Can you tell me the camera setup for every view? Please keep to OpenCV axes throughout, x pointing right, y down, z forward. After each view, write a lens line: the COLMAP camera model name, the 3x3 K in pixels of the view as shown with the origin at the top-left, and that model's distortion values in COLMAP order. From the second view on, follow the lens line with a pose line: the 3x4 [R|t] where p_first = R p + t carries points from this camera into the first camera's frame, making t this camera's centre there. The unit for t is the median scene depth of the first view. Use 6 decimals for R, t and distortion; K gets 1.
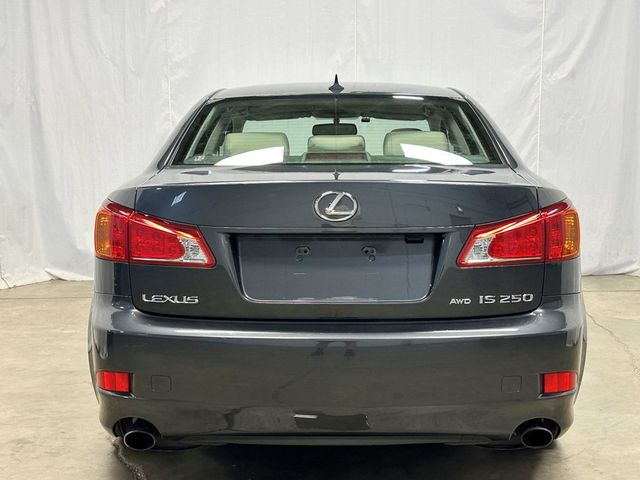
lens RADIAL K [[844.6, 0, 320.0], [0, 844.6, 240.0], [0, 0, 1]] dist [0.210394, -0.502576]
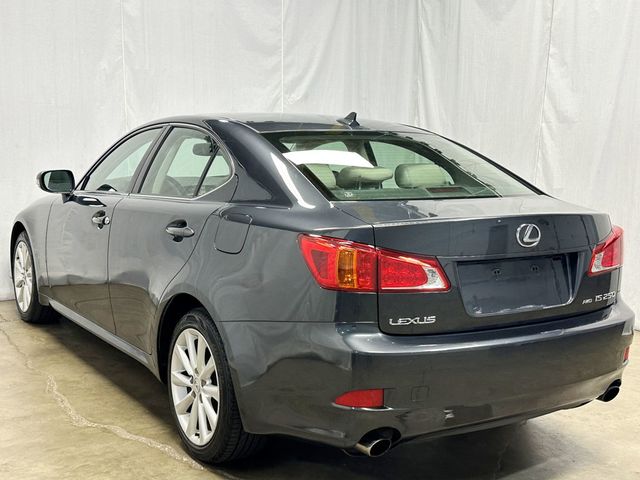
lens RADIAL K [[844.6, 0, 320.0], [0, 844.6, 240.0], [0, 0, 1]] dist [0.210394, -0.502576]
pose [[0.831873, -0.049337, 0.552768, -0.622818], [0.041947, 0.998781, 0.026019, -0.052179], [-0.553378, 0.001542, 0.832929, 0.065352]]
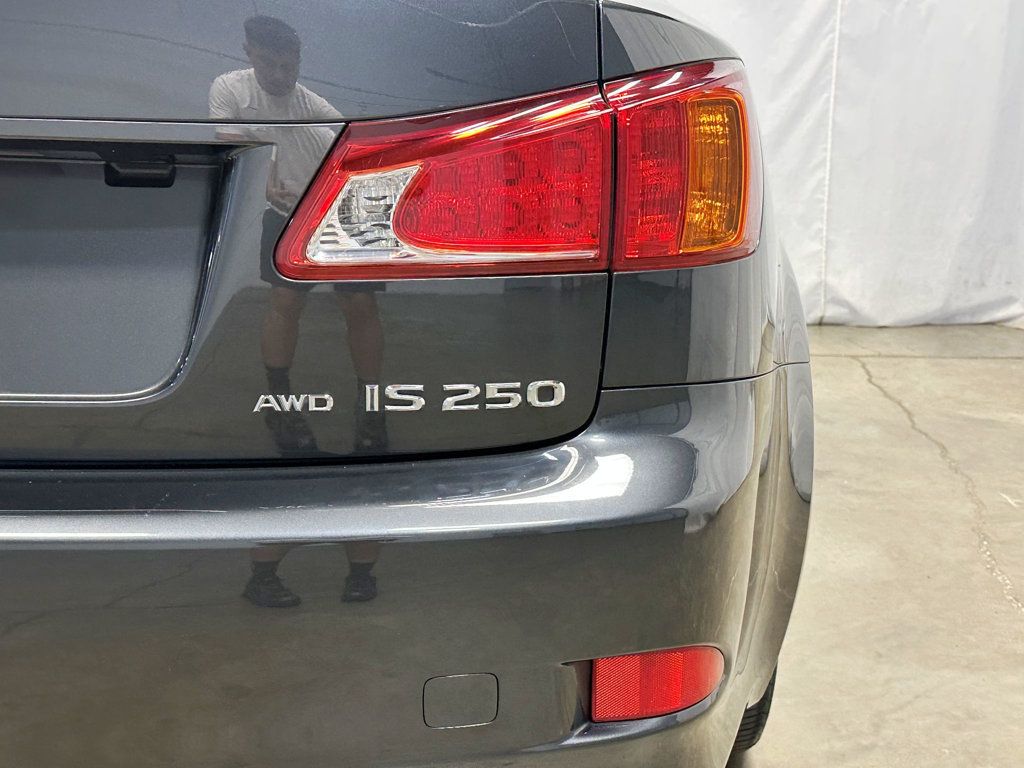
lens RADIAL K [[1351.3, 0, 512.0], [0, 1351.3, 384.0], [0, 0, 1]] dist [0.210394, -0.502576]
pose [[0.999575, 0.026919, -0.011215, 0.160678], [-0.025777, 0.995434, 0.091911, 0.015772], [0.013638, -0.091582, 0.995704, 0.374588]]
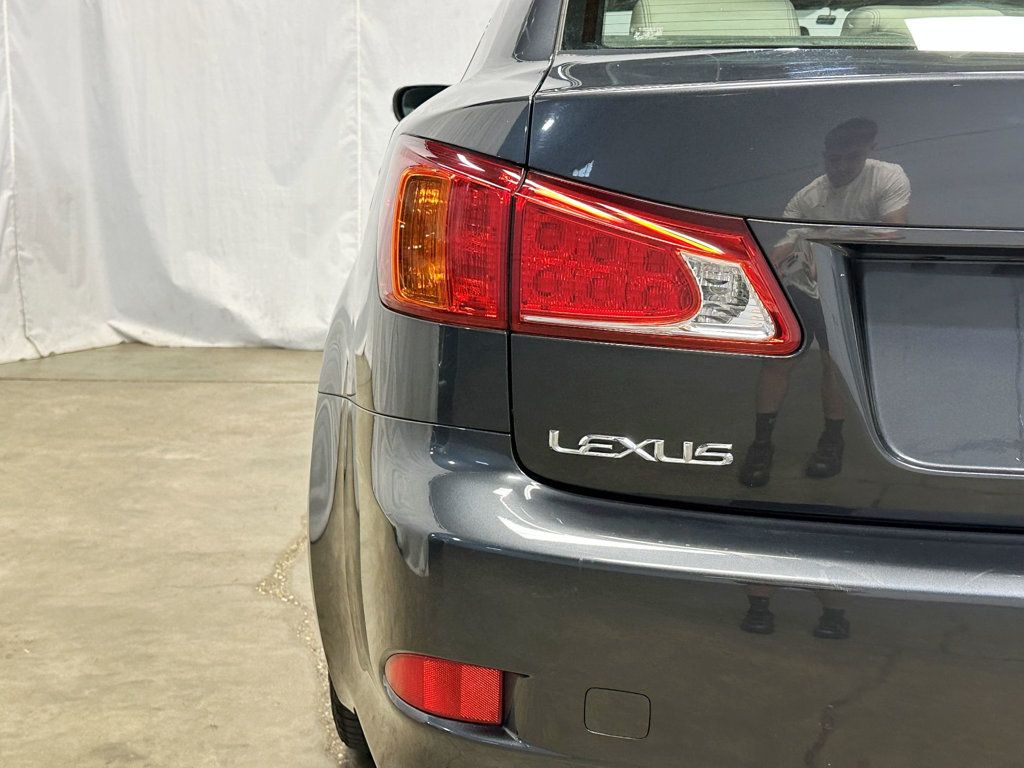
lens RADIAL K [[1351.3, 0, 512.0], [0, 1351.3, 384.0], [0, 0, 1]] dist [0.210394, -0.502576]
pose [[0.999611, 0.027371, 0.005282, -0.153413], [-0.027690, 0.996803, 0.074951, 0.005613], [-0.003214, -0.075068, 0.997173, 0.332454]]
